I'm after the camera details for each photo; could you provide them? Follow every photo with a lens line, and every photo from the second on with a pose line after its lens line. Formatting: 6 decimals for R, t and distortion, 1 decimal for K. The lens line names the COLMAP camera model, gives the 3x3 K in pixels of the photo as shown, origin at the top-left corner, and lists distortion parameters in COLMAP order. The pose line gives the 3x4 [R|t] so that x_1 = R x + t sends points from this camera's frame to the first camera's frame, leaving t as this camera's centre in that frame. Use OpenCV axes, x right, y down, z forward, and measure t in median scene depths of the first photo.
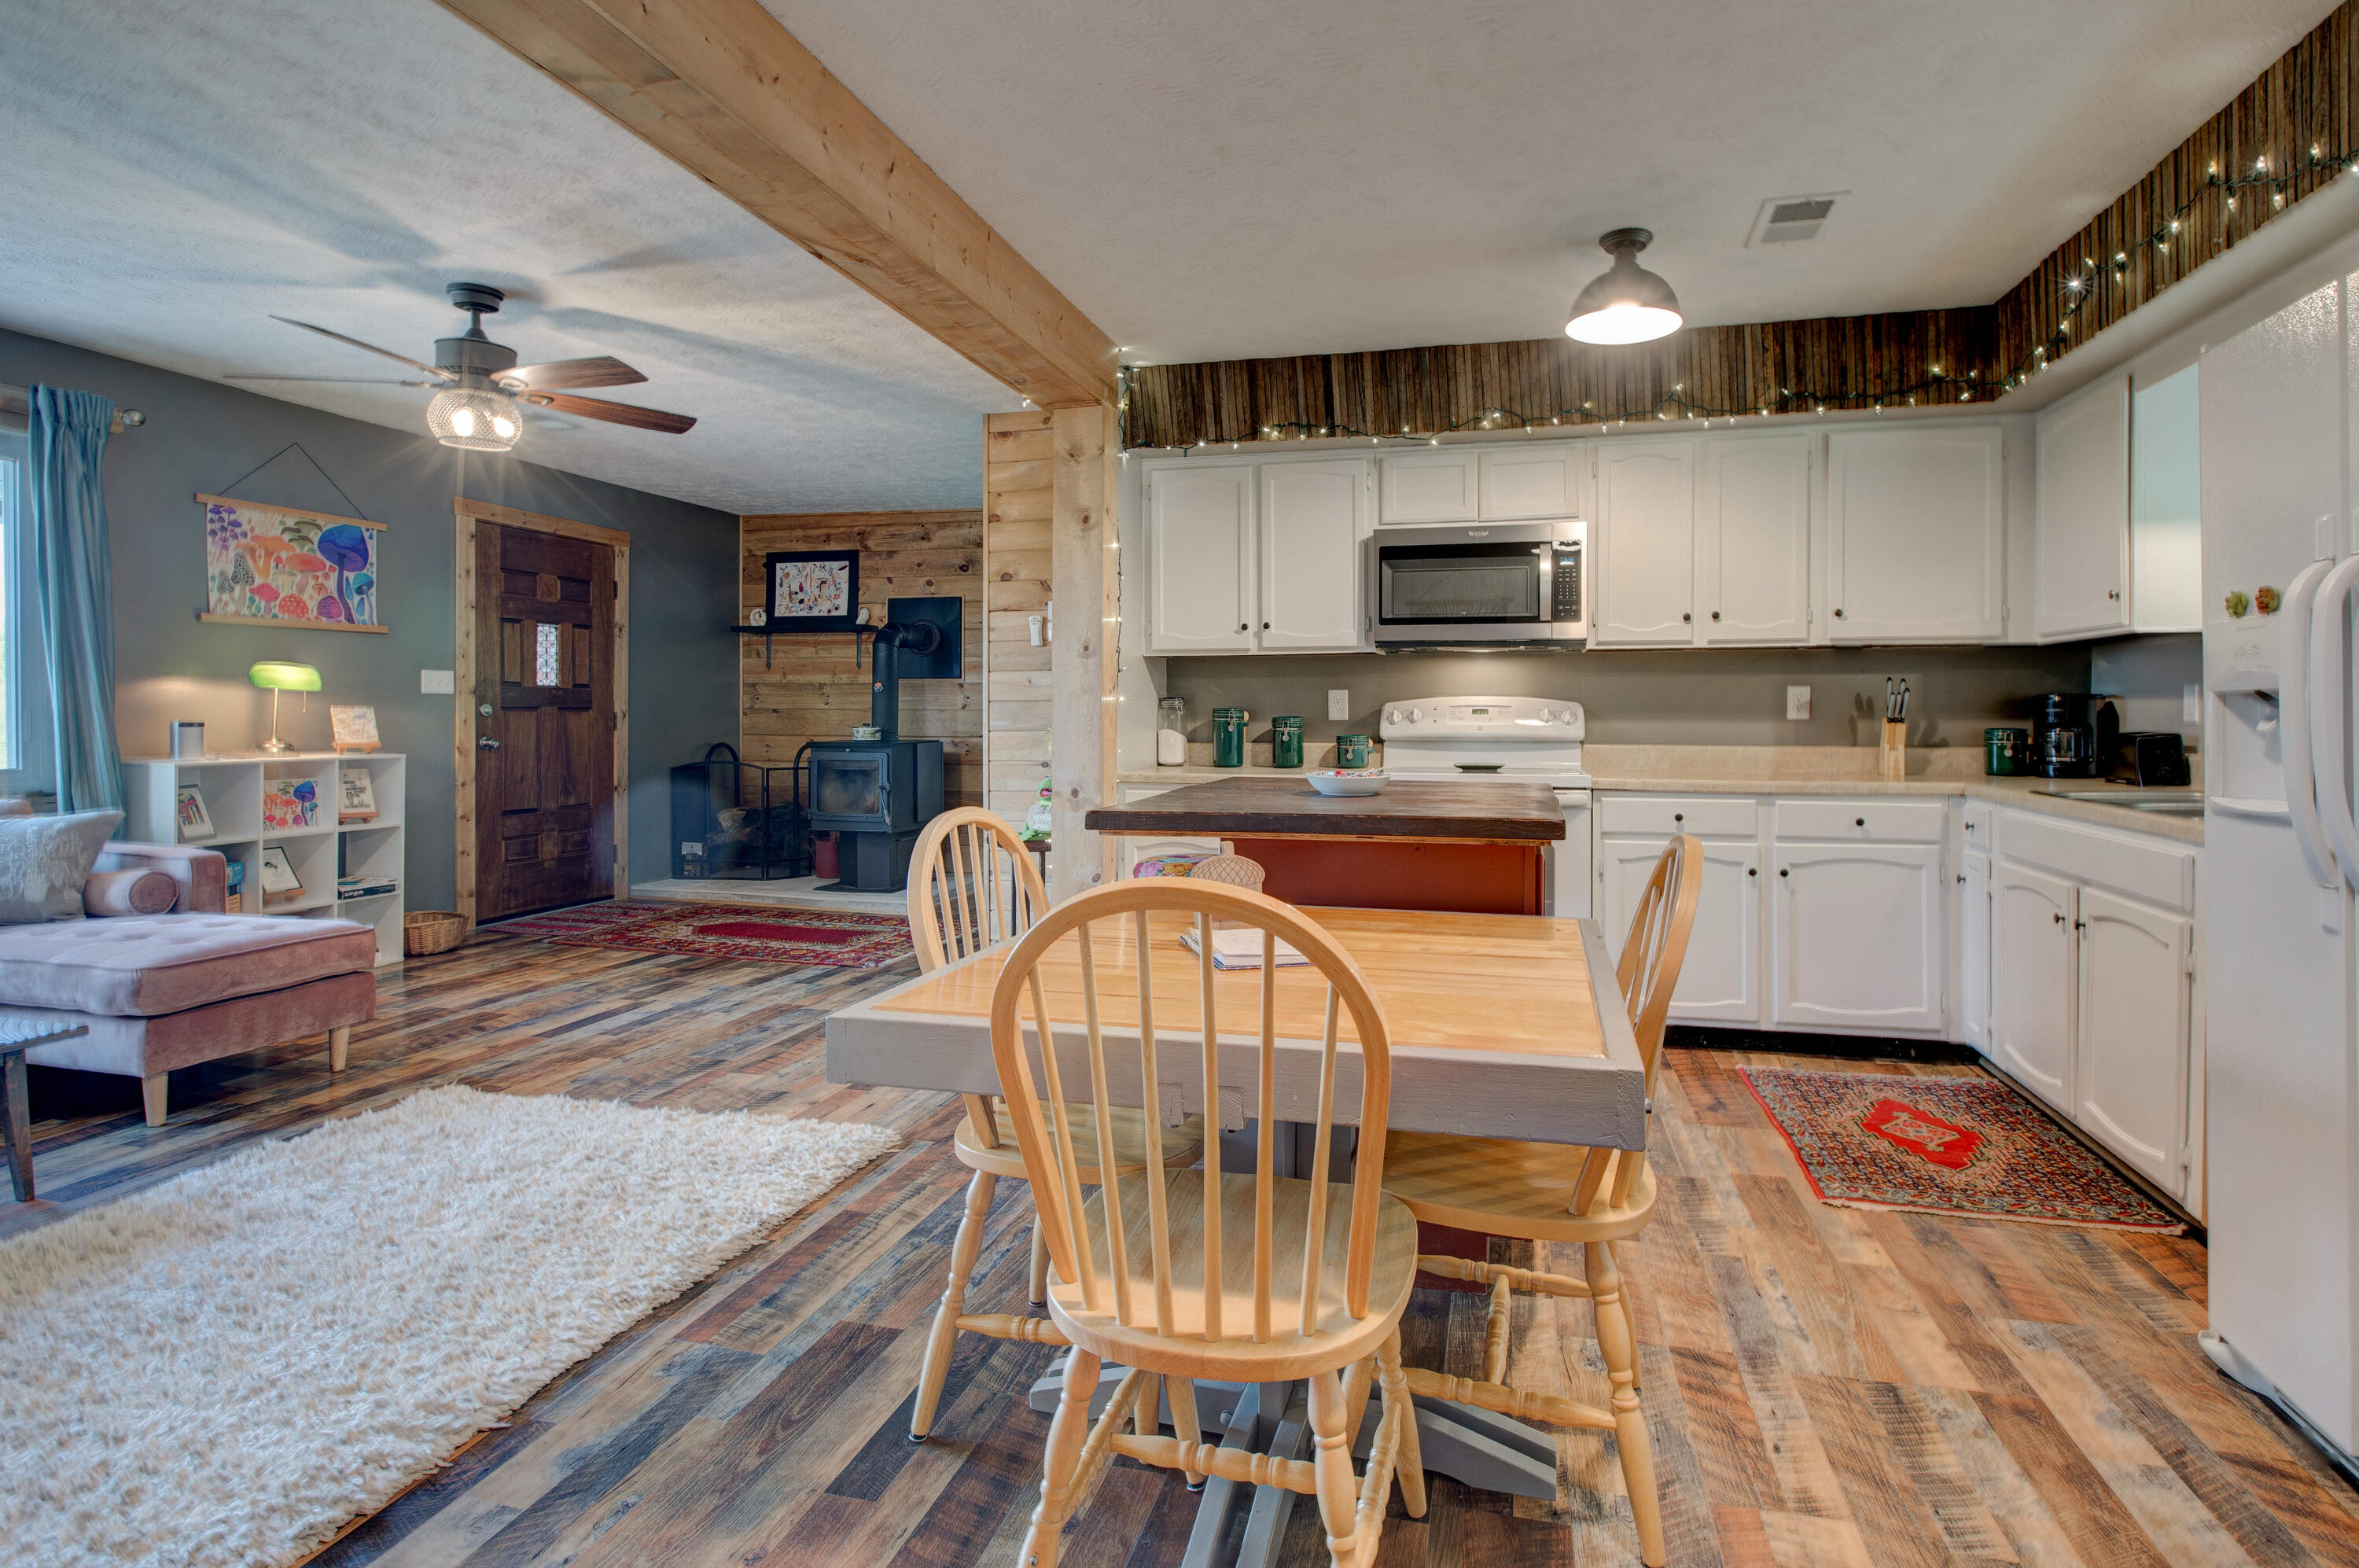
lens RADIAL K [[1136.9, 0, 1183.5], [0, 1136.9, 723.1], [0, 0, 1]] dist [-0.003405, -0.000202]
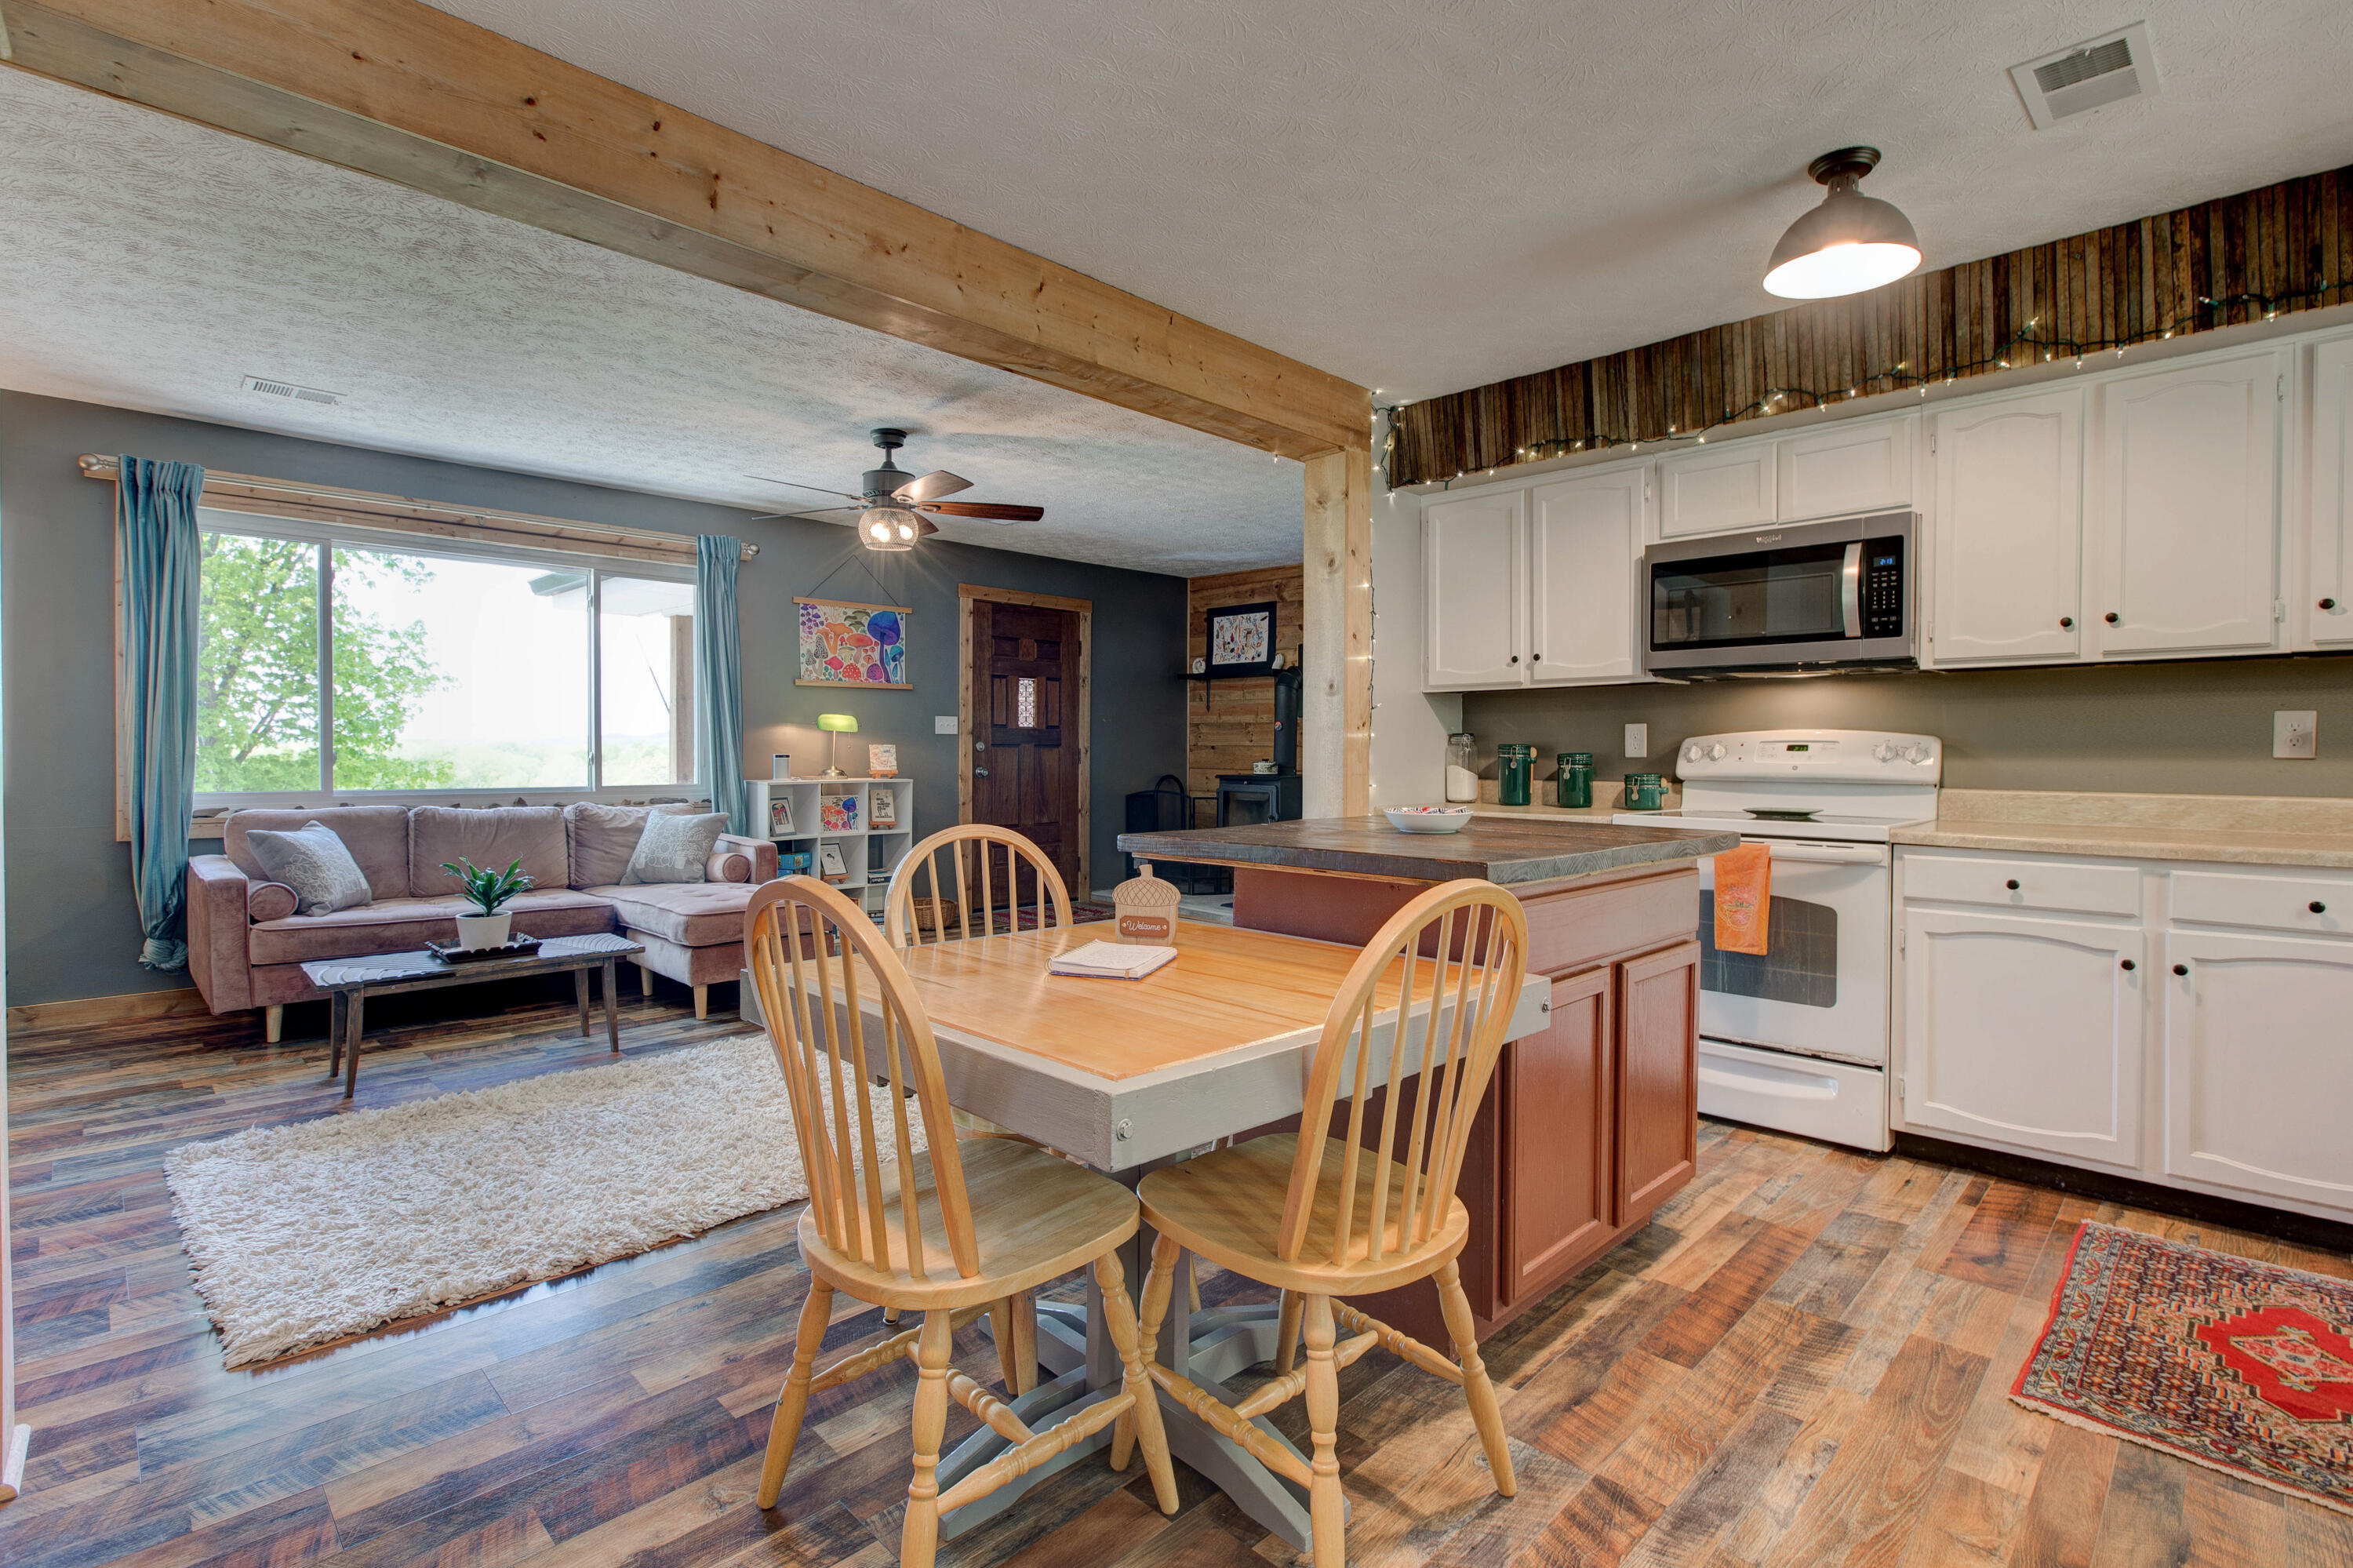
lens RADIAL K [[1110.9, 0, 1189.4], [0, 1110.9, 771.6], [0, 0, 1]] dist [-0.000872, -0.000880]
pose [[0.850141, 0.011517, -0.526430, 0.326902], [-0.006318, 0.999912, 0.011672, 0.000937], [0.526518, -0.006597, 0.850139, 0.061247]]
